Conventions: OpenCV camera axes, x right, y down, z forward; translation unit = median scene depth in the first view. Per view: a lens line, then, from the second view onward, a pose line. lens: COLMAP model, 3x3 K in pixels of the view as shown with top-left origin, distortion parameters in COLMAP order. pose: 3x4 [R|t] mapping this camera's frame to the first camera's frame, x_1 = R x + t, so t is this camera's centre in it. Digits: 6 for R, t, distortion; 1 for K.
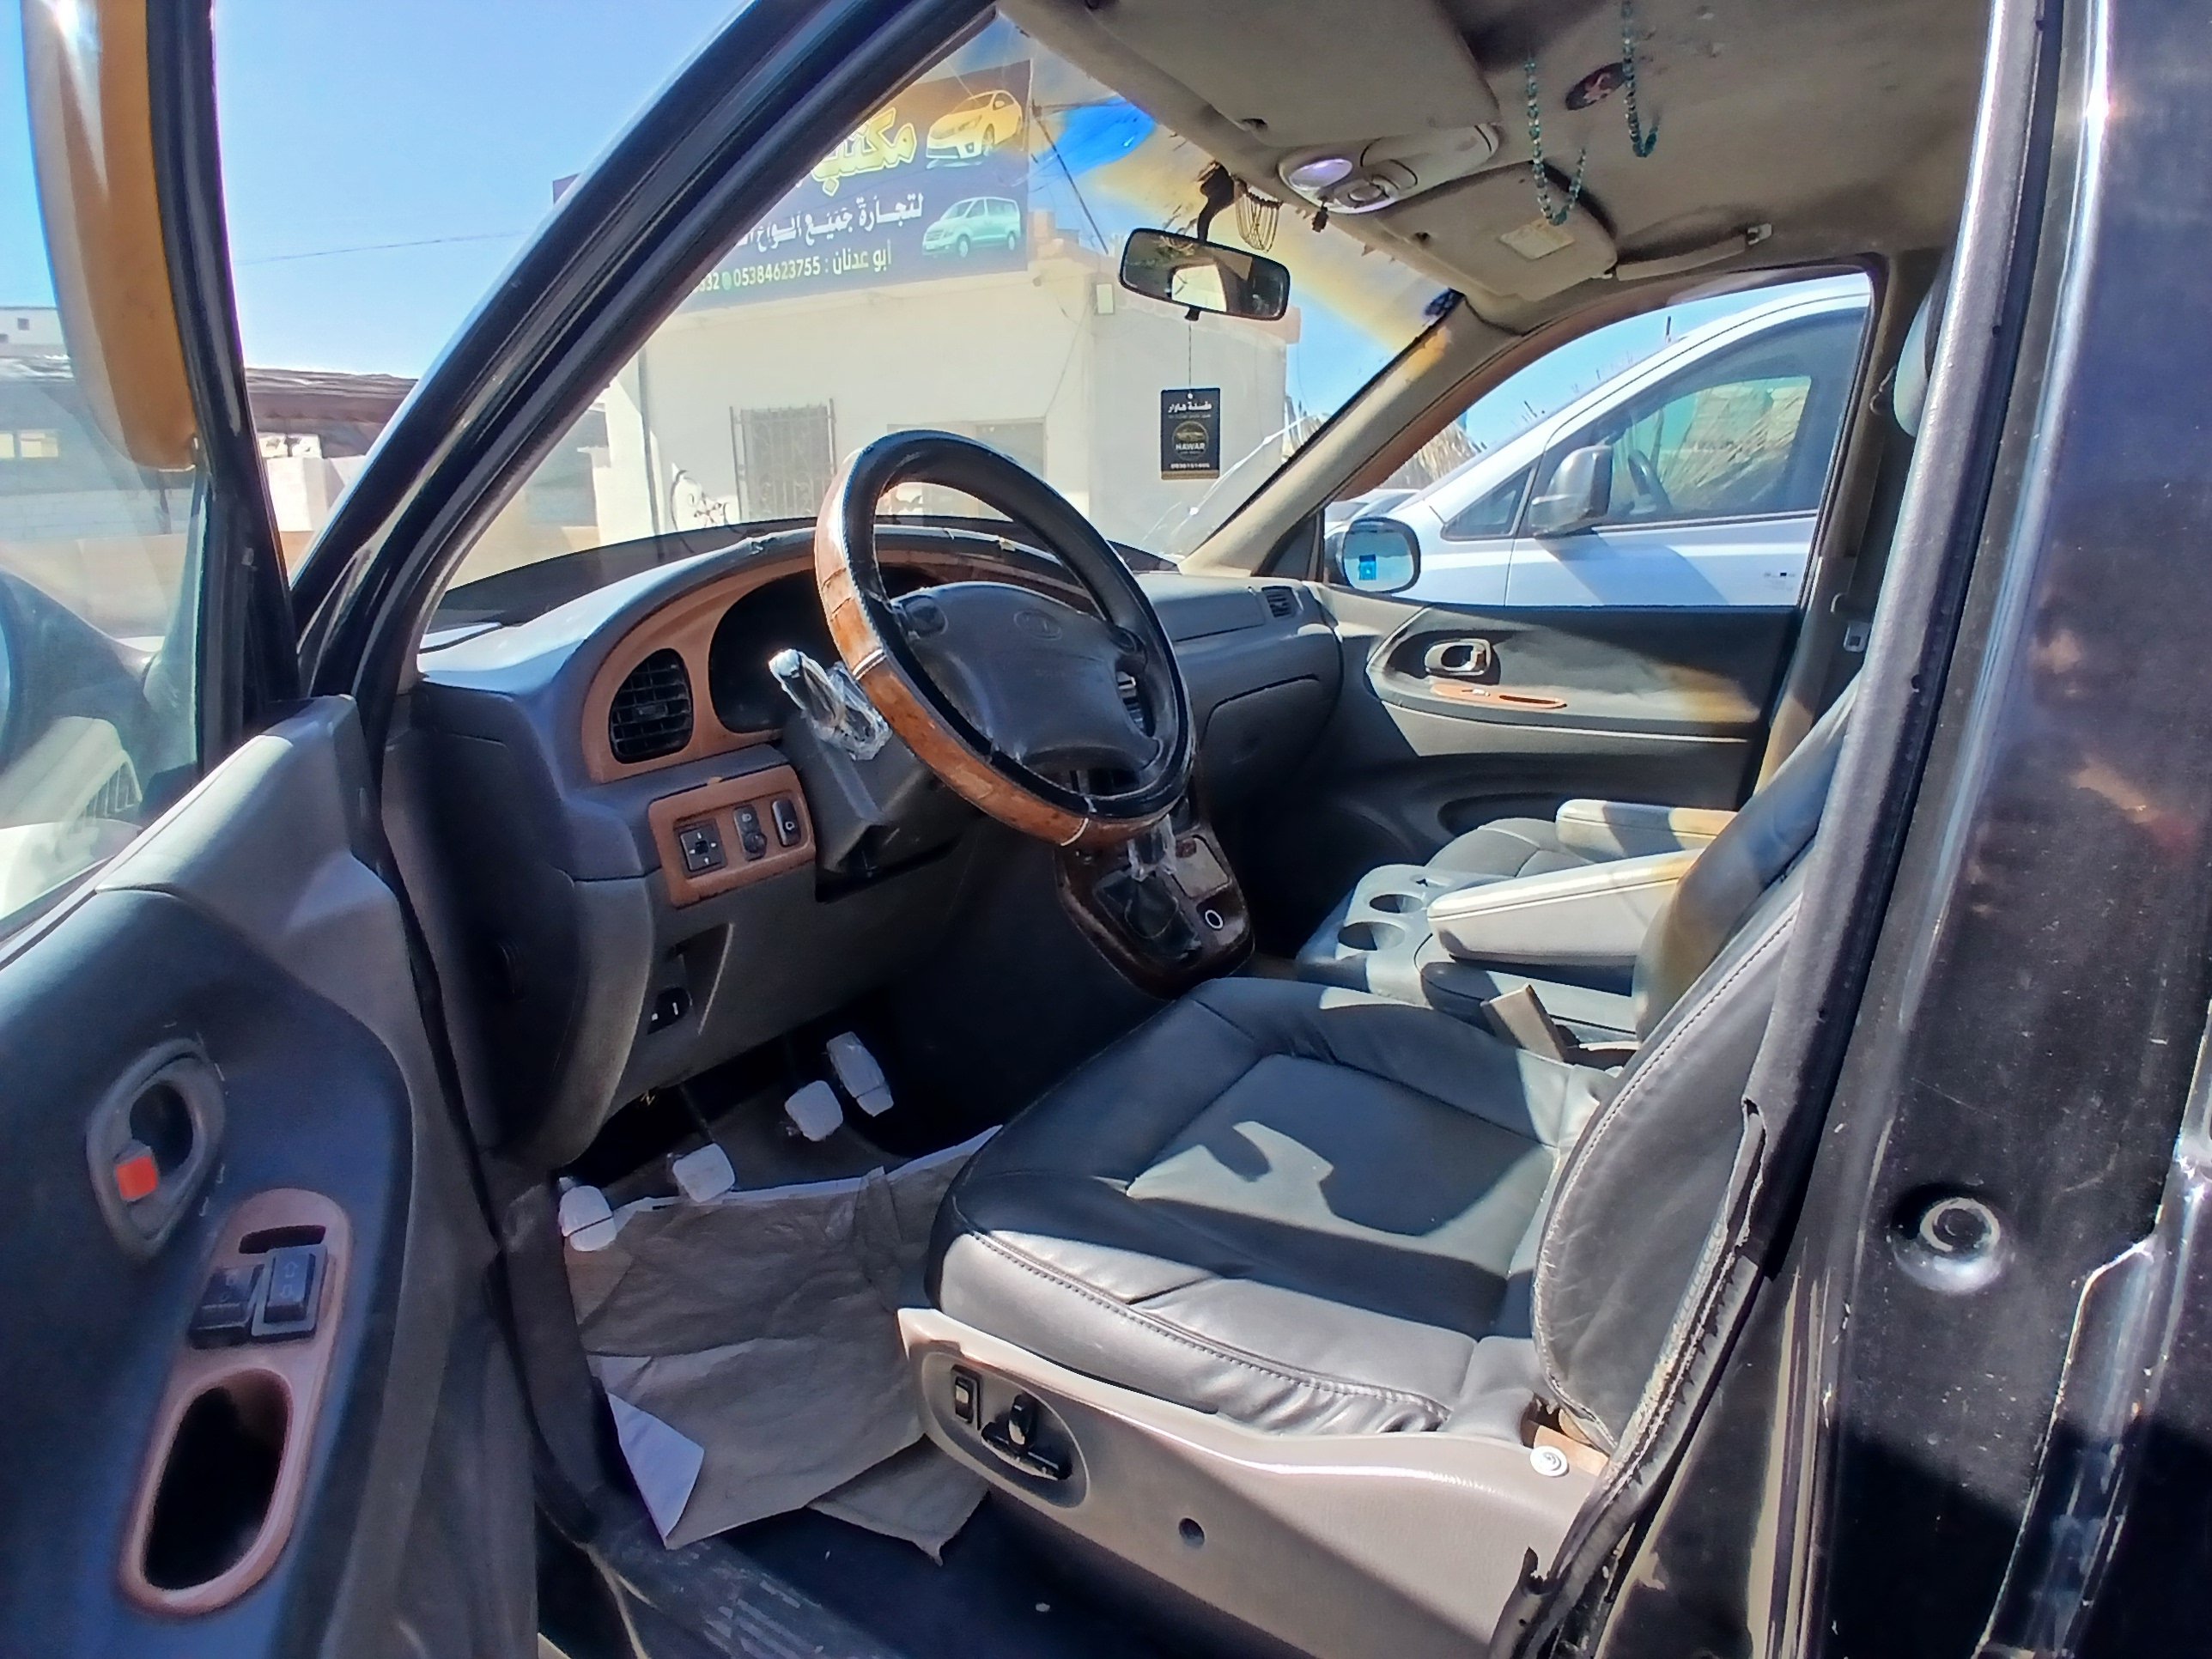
lens RADIAL K [[1130.7, 0, 1106.0], [0, 1130.7, 829.5], [0, 0, 1]] dist [-0.000010, -0.045792]
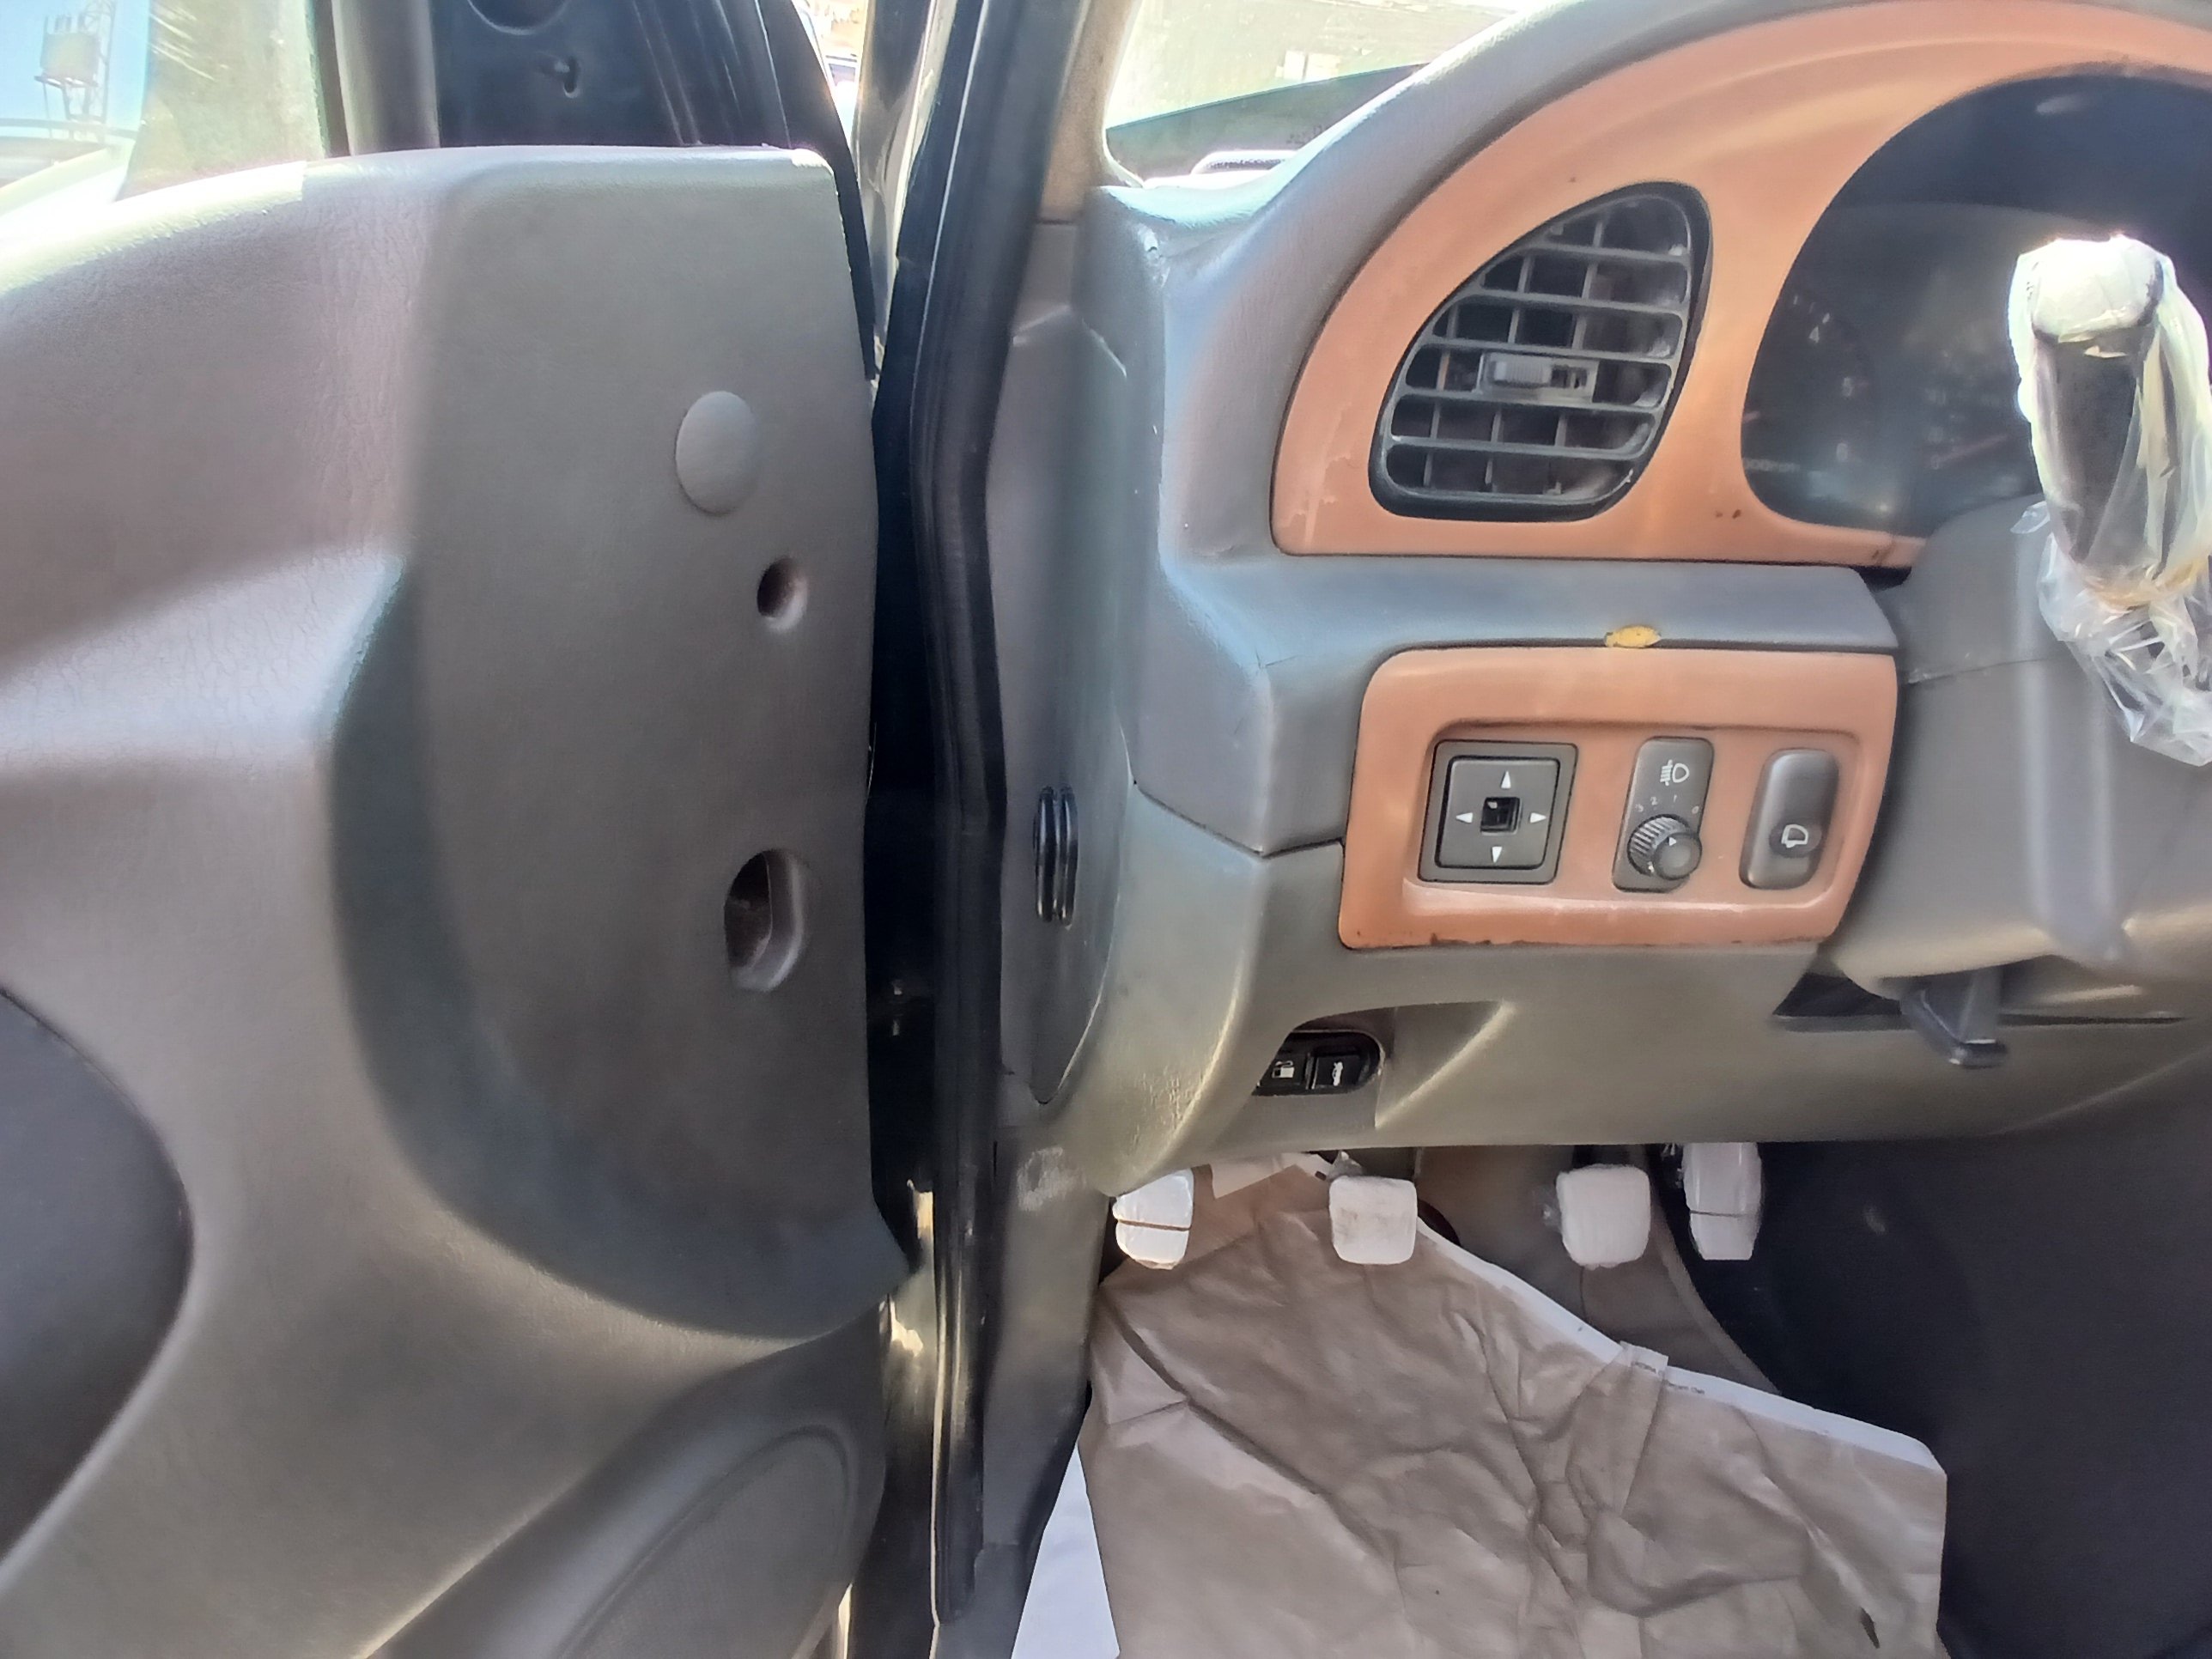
lens RADIAL K [[1130.7, 0, 1106.0], [0, 1130.7, 829.5], [0, 0, 1]] dist [-0.000010, -0.045792]
pose [[0.607889, 0.460034, -0.647178, -0.199771], [-0.301917, 0.887760, 0.347459, -0.060691], [0.734382, -0.015823, 0.678552, 0.658283]]
